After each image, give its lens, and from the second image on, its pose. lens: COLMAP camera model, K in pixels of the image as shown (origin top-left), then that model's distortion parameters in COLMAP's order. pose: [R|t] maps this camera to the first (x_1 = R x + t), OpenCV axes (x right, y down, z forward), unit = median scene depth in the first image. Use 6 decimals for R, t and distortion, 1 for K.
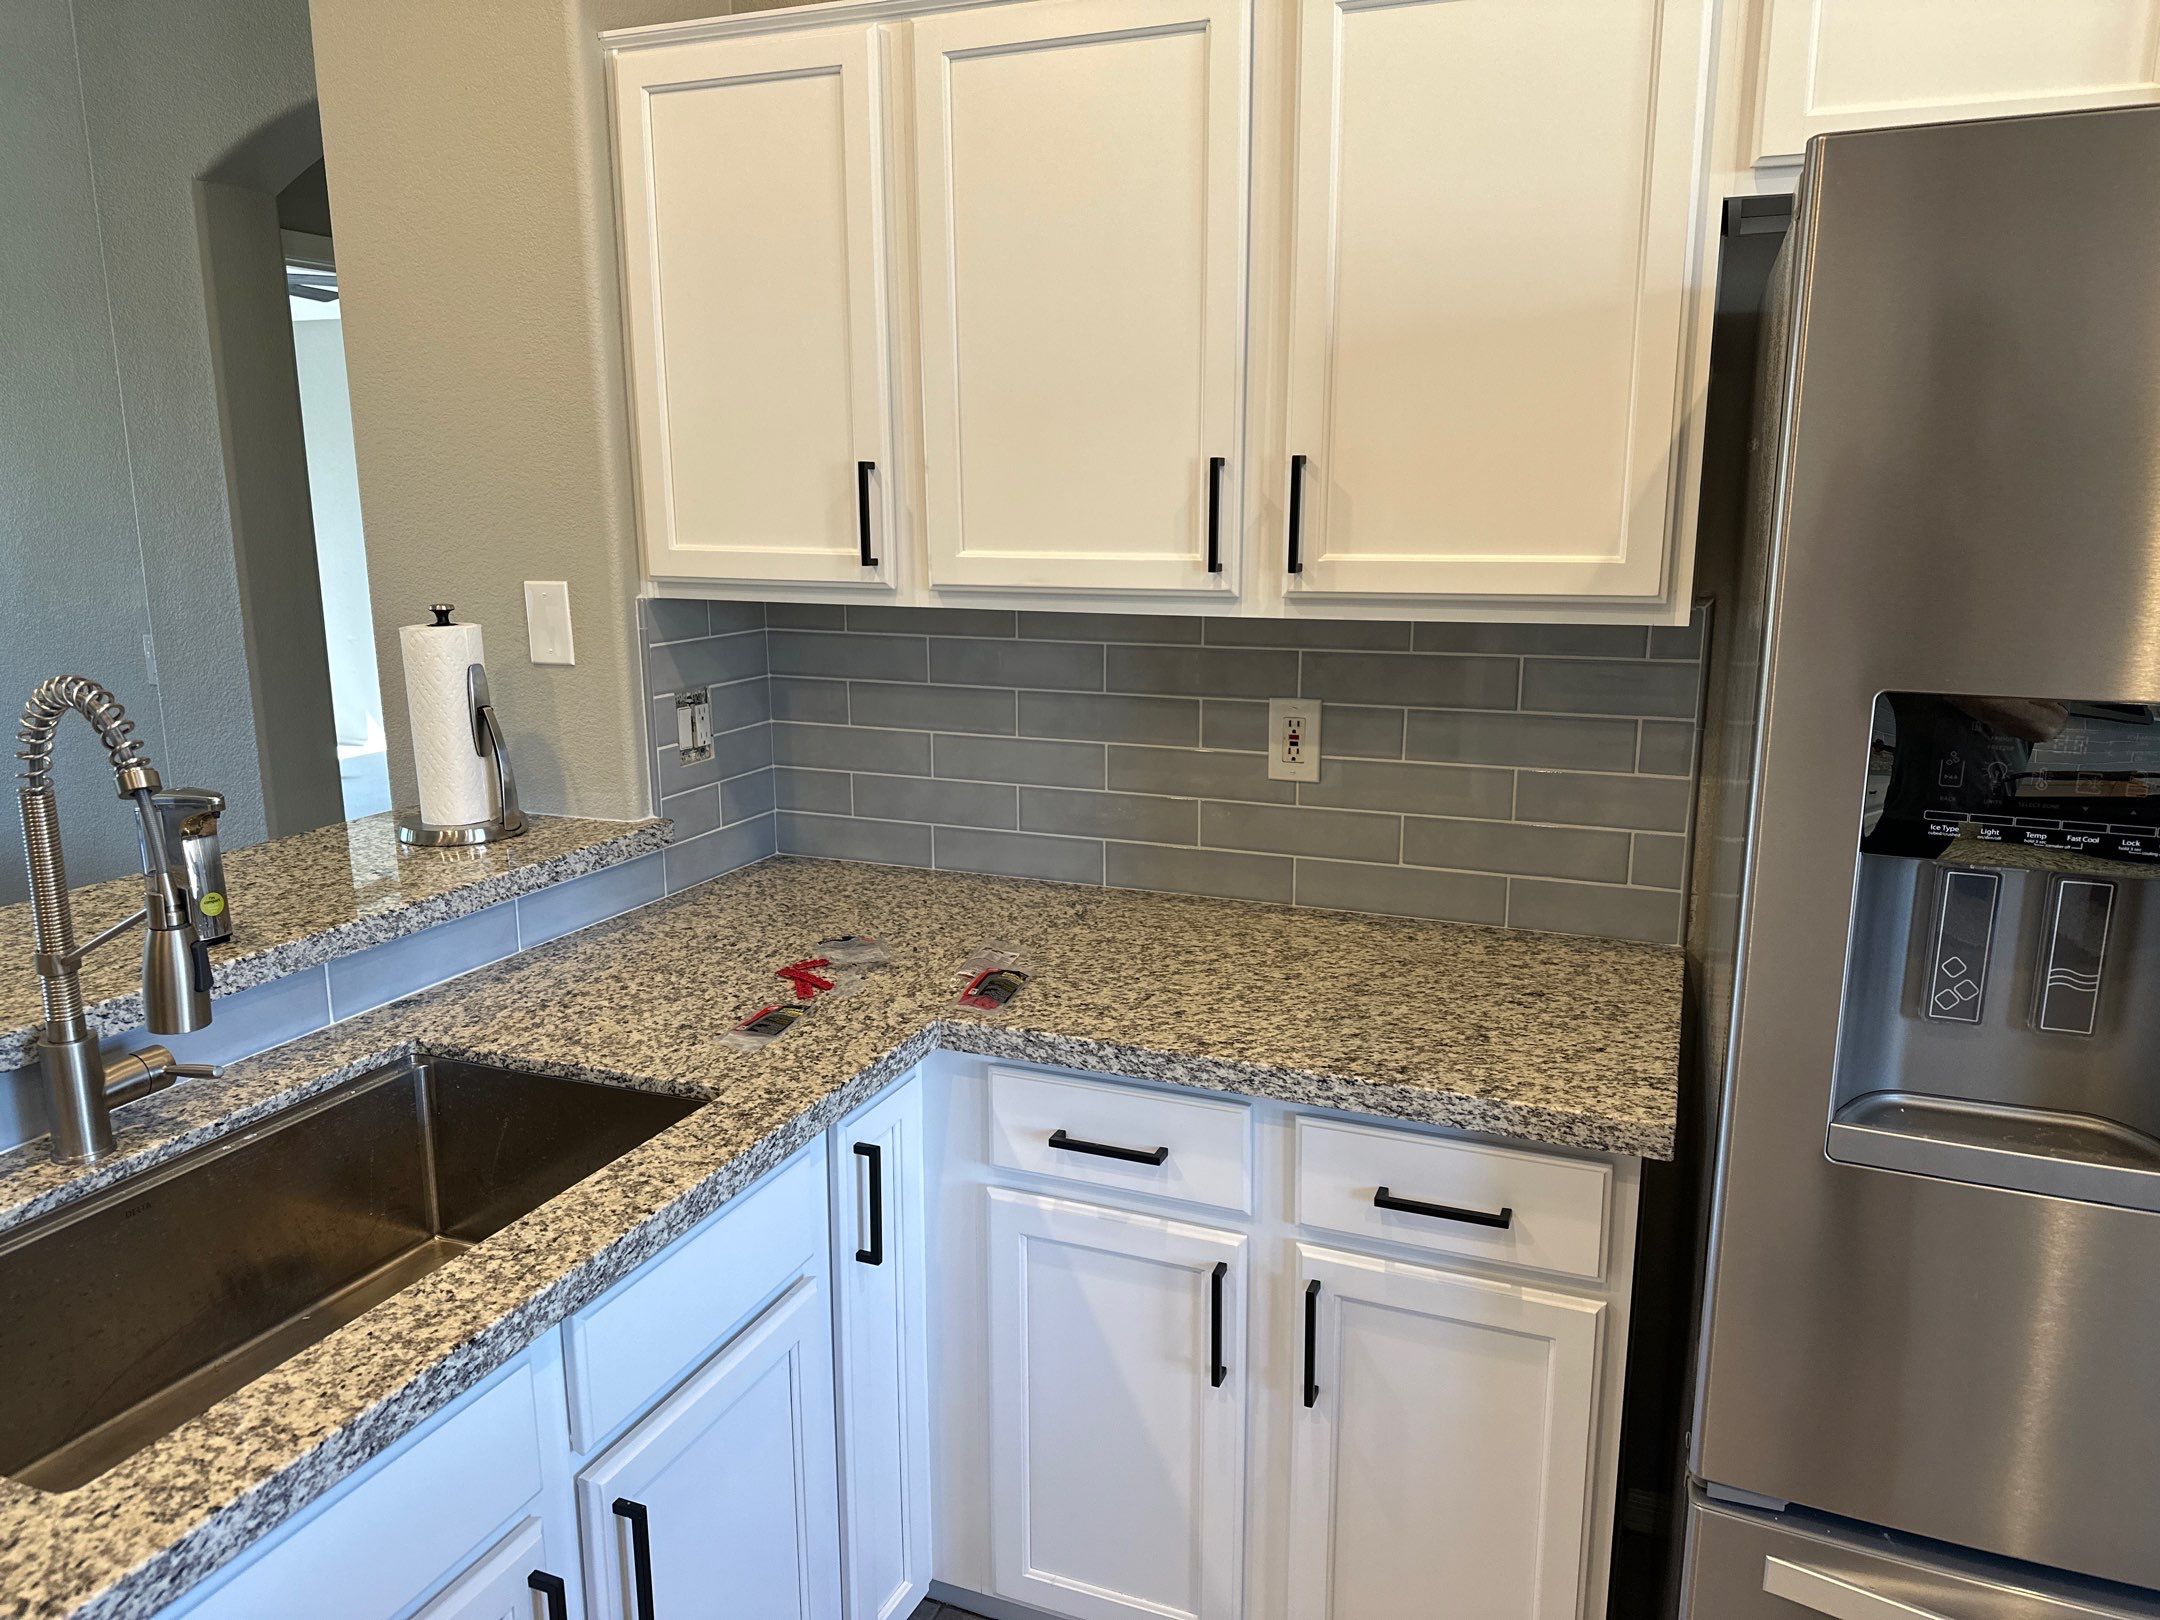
lens RADIAL K [[1516.2, 0, 1080.0], [0, 1516.2, 810.0], [0, 0, 1]] dist [0.215099, -0.446218]
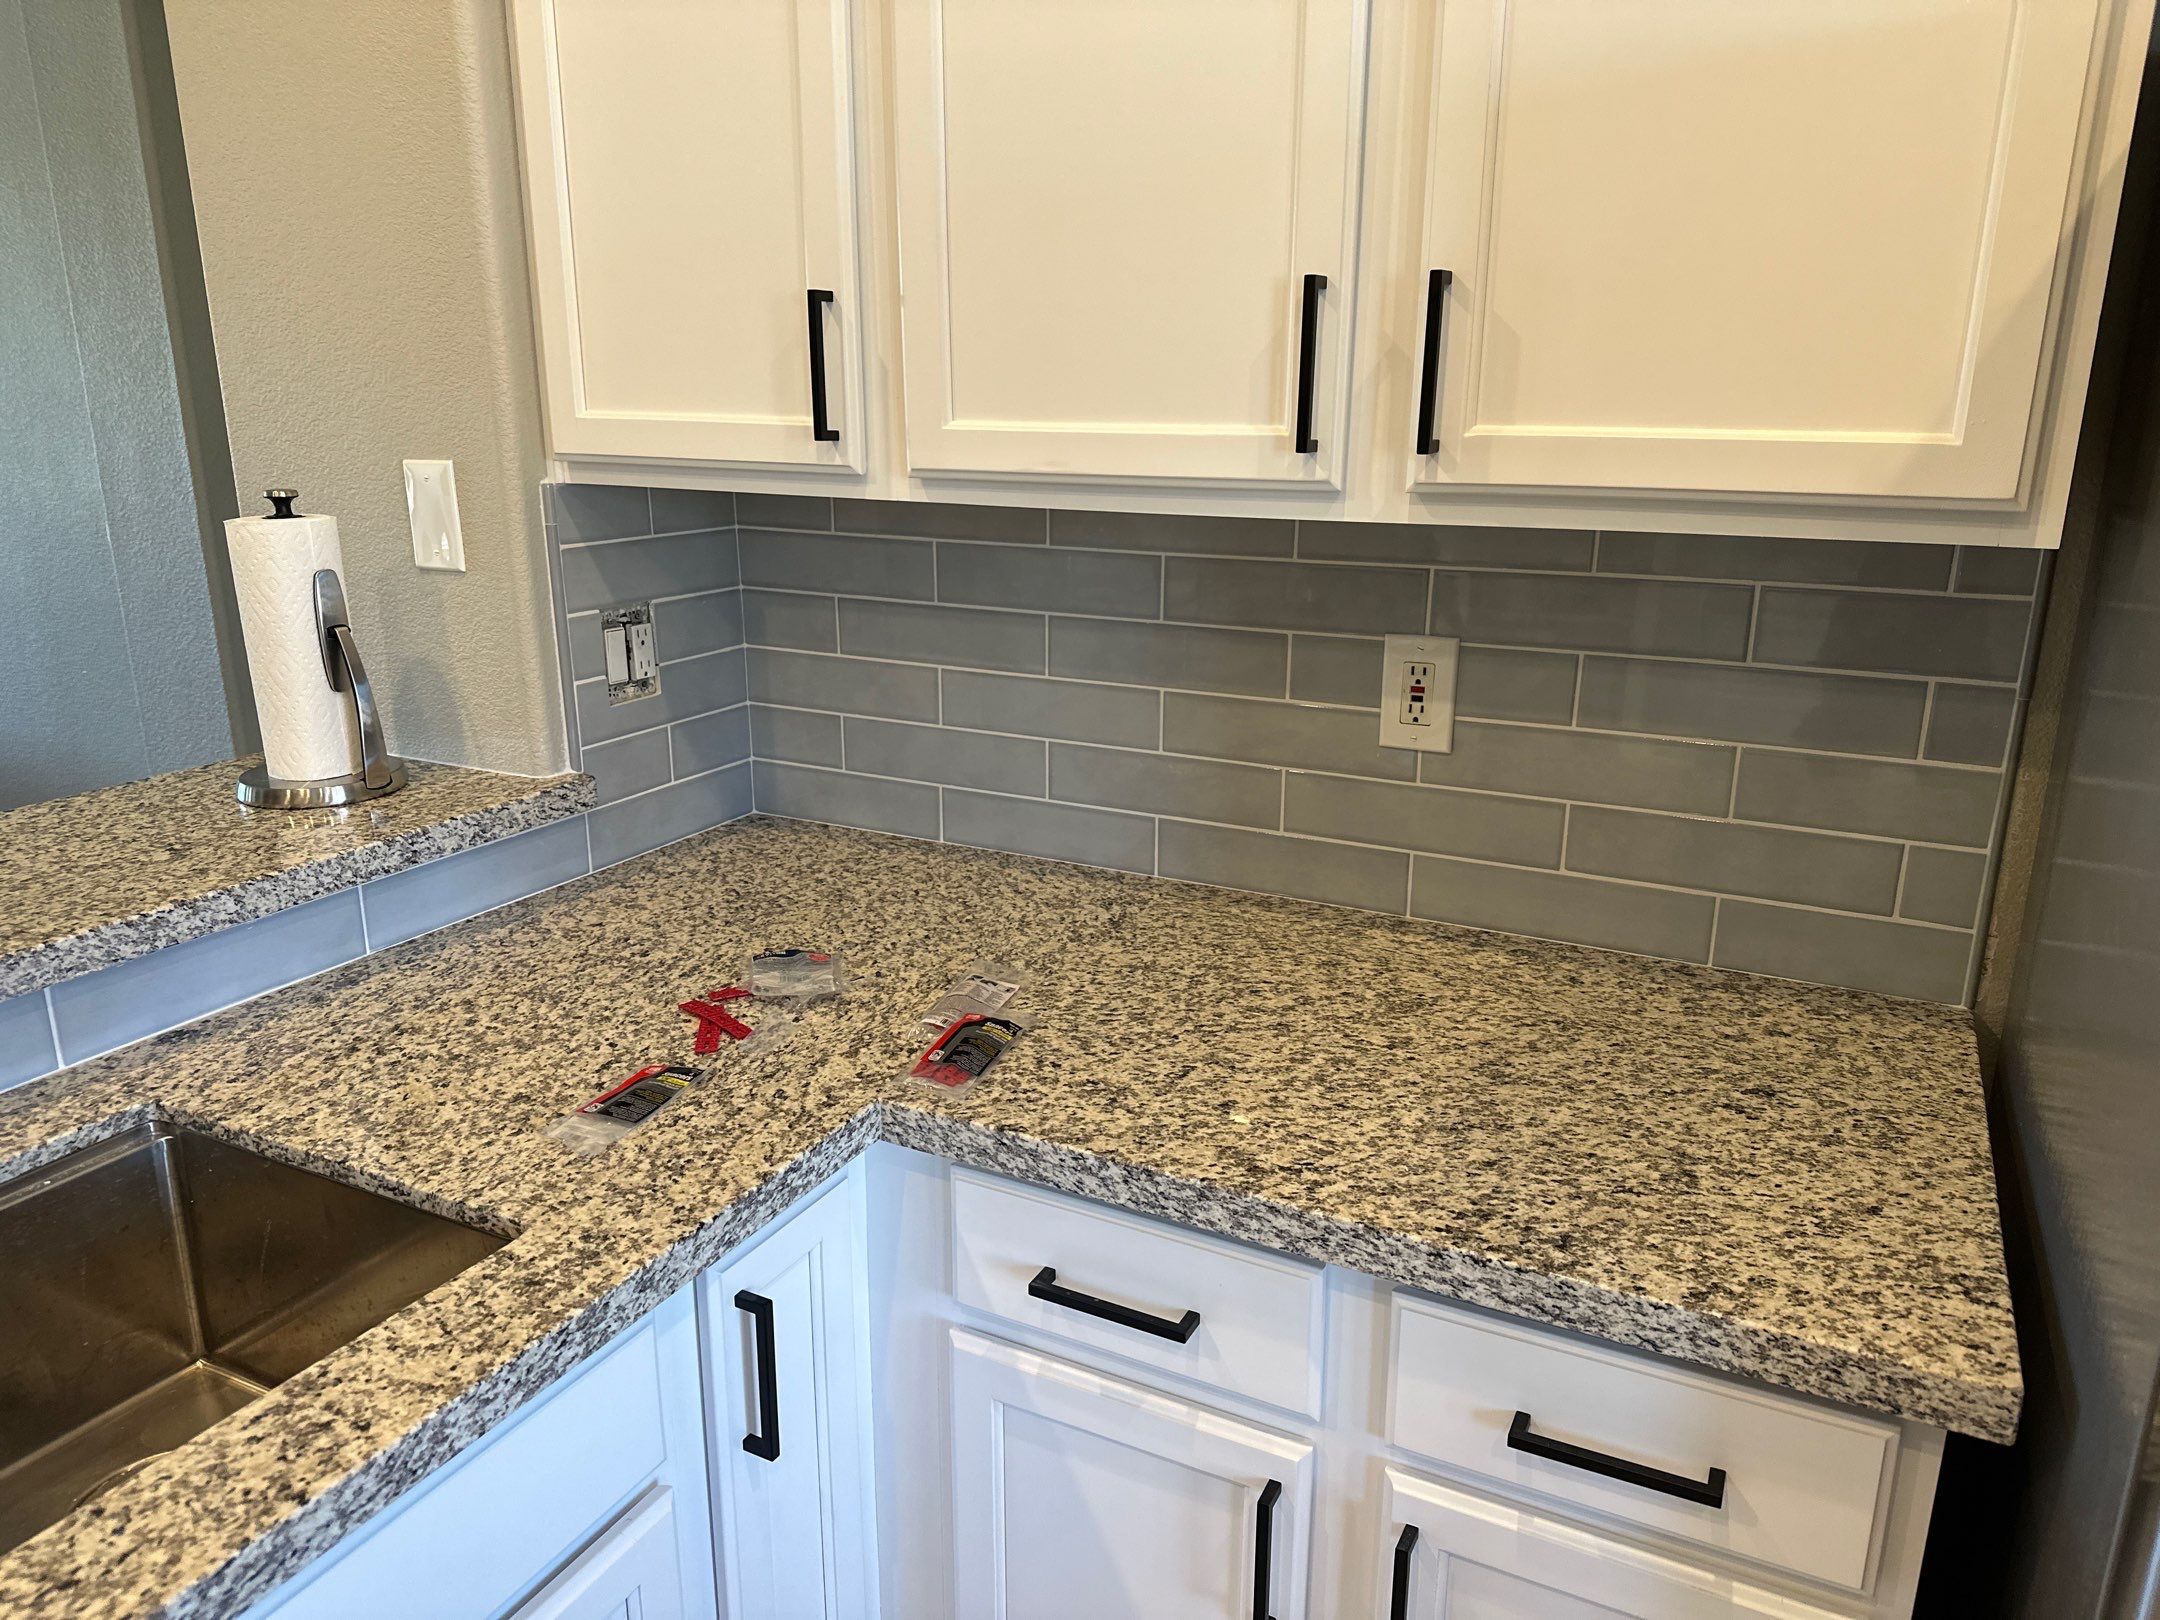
lens RADIAL K [[1520.5, 0, 1076.3], [0, 1520.5, 819.5], [0, 0, 1]] dist [0.126127, -0.193992]
pose [[0.996168, 0.030336, -0.082026, 0.049028], [-0.024303, 0.996993, 0.073578, -0.042954], [0.084012, -0.071303, 0.993910, 0.314366]]
